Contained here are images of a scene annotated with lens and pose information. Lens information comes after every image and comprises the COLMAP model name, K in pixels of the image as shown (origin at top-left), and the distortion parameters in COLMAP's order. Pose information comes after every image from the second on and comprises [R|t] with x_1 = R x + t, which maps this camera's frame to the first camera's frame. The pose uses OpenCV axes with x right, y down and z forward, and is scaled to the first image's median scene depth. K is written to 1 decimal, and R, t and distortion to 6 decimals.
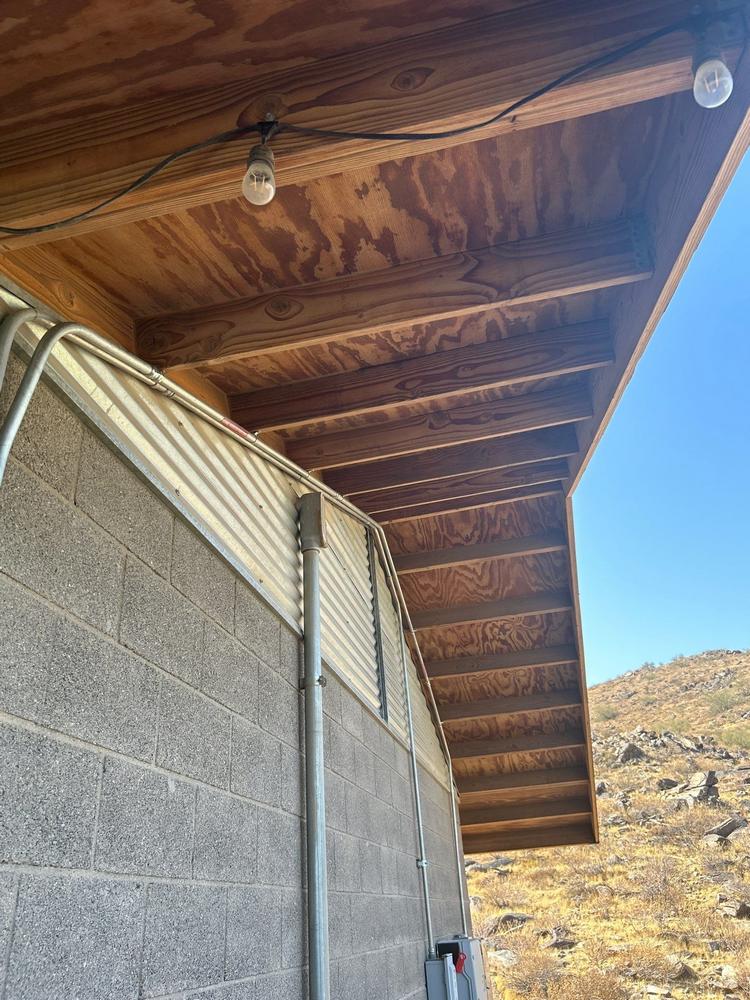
lens RADIAL K [[761.6, 0, 374.0], [0, 761.6, 501.5], [0, 0, 1]] dist [0.032439, -0.026059]
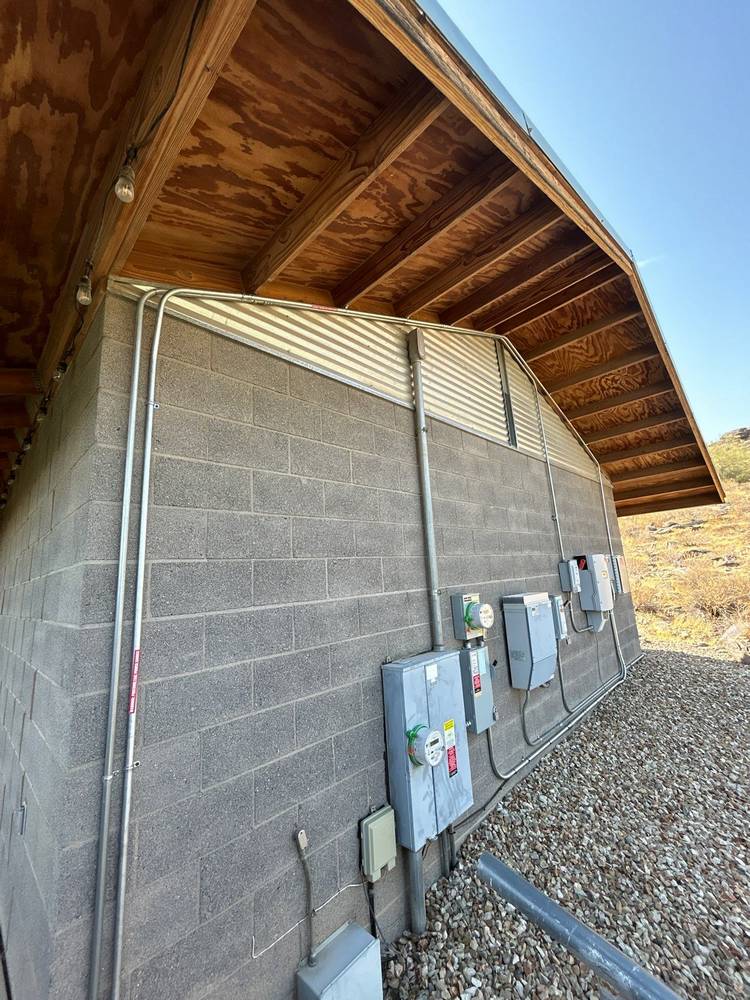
lens RADIAL K [[403.7, 0, 377.6], [0, 403.7, 493.2], [0, 0, 1]] dist [0.006637, -0.000336]
pose [[0.852766, -0.096392, -0.513322, 0.166507], [0.261283, 0.929733, 0.259476, 0.042955], [0.452241, -0.355394, 0.818030, 0.023815]]
